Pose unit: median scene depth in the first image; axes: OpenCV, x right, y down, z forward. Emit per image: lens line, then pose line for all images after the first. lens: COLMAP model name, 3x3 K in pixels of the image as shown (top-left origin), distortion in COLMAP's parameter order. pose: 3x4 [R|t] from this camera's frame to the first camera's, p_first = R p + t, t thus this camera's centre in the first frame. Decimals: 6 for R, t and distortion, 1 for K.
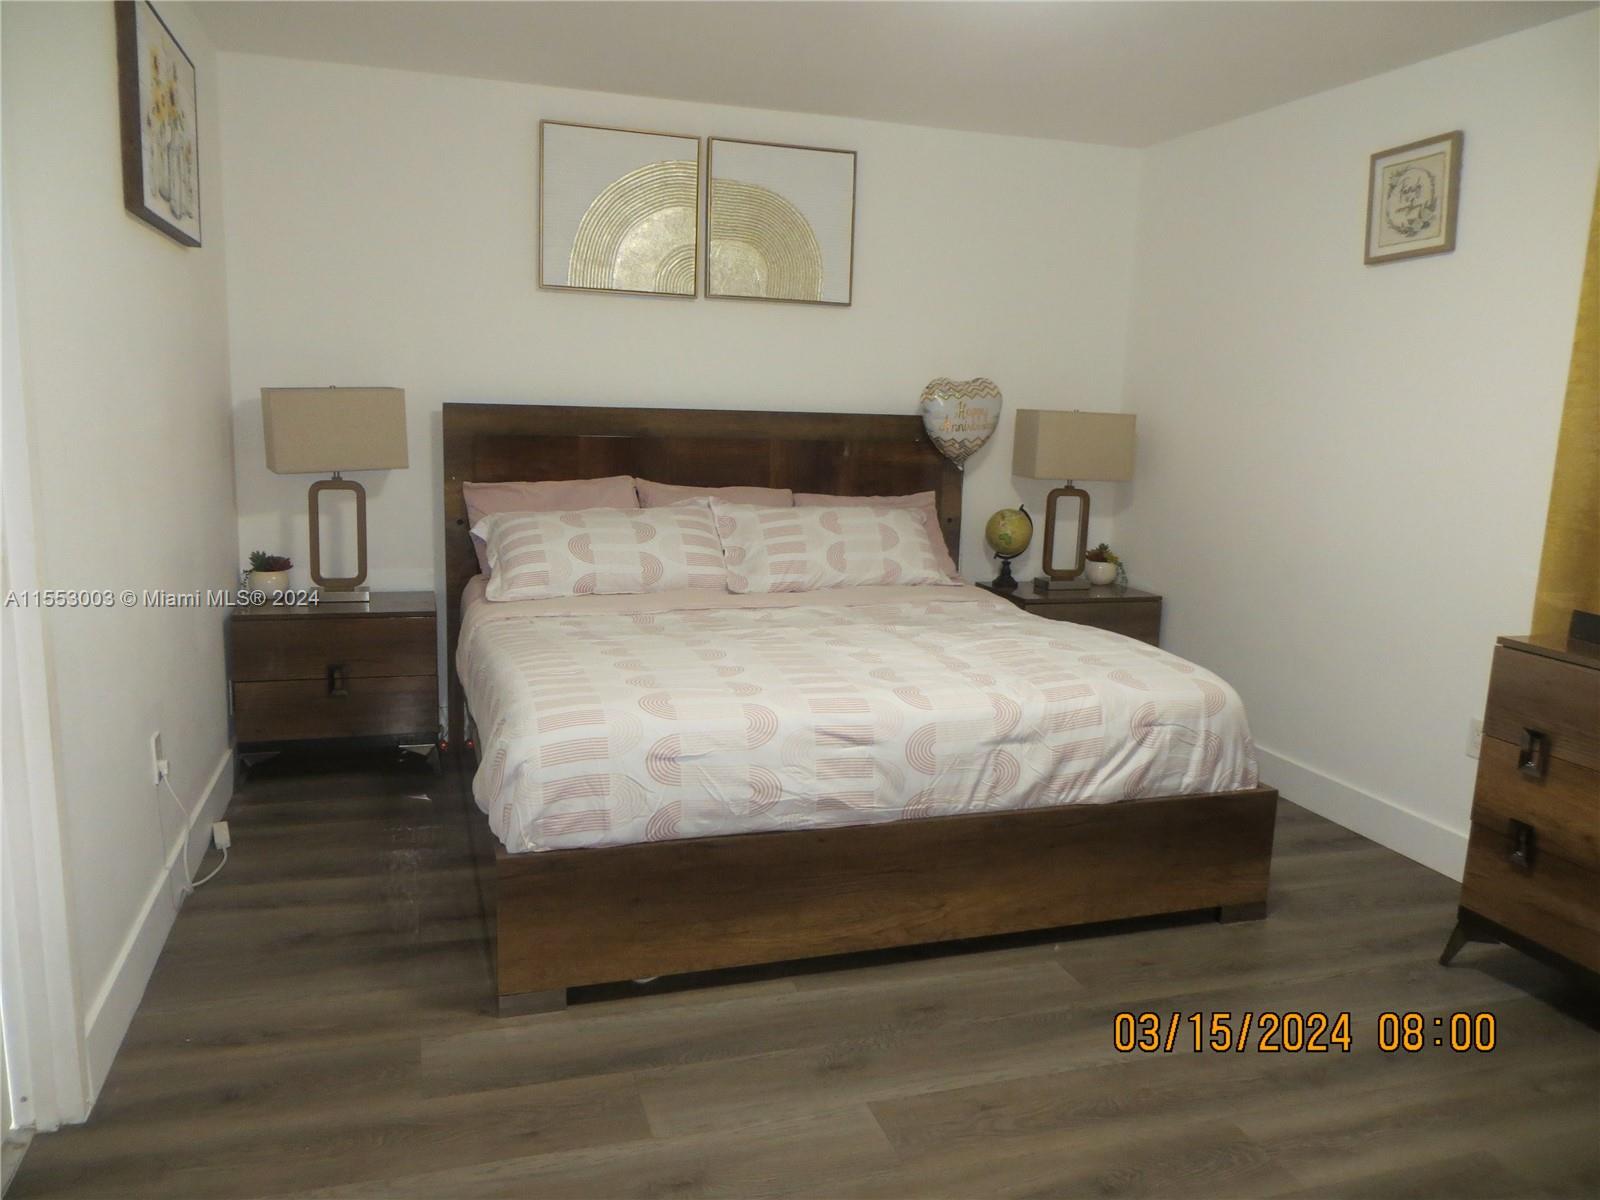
lens RADIAL K [[1205.2, 0, 808.9], [0, 1205.2, 597.3], [0, 0, 1]] dist [-0.021530, 0.005022]
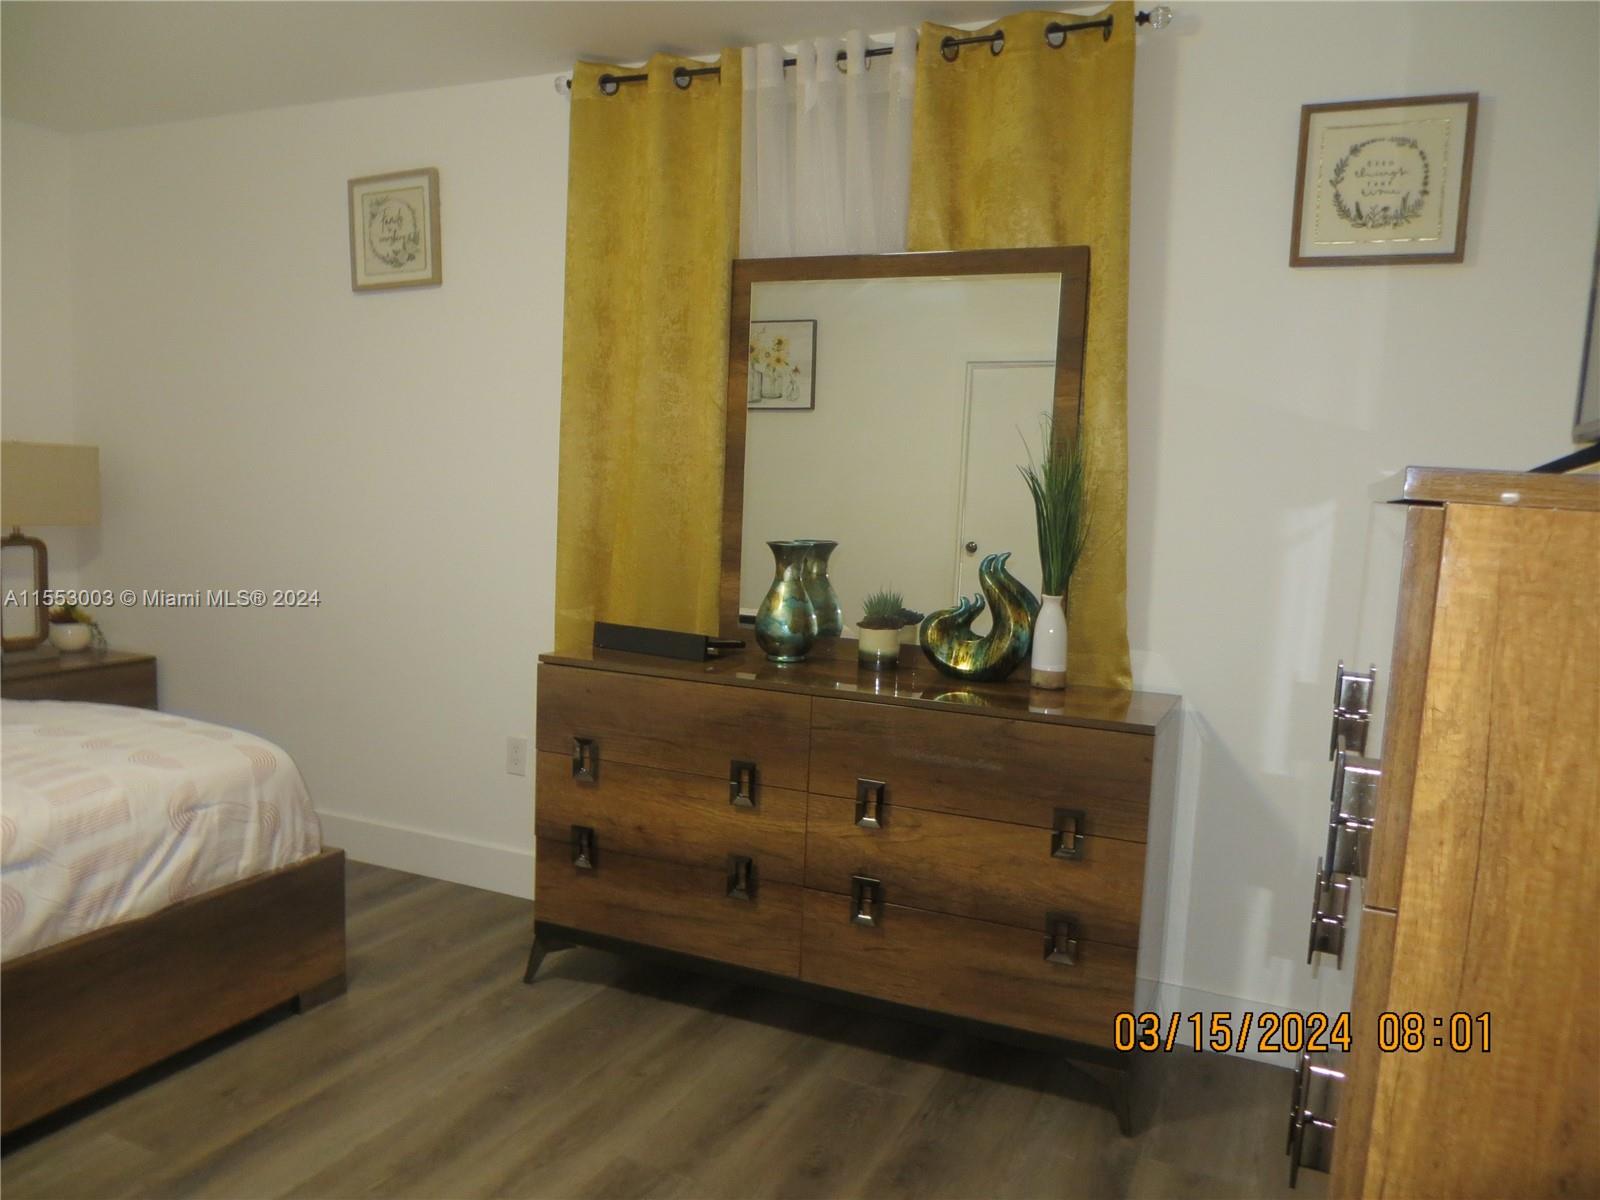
lens RADIAL K [[1205.2, 0, 808.9], [0, 1205.2, 597.3], [0, 0, 1]] dist [-0.021530, 0.005022]
pose [[0.677877, -0.084438, 0.730310, -0.022388], [0.109859, 0.993863, 0.012938, -0.003992], [-0.726920, 0.071461, 0.682993, 0.105652]]
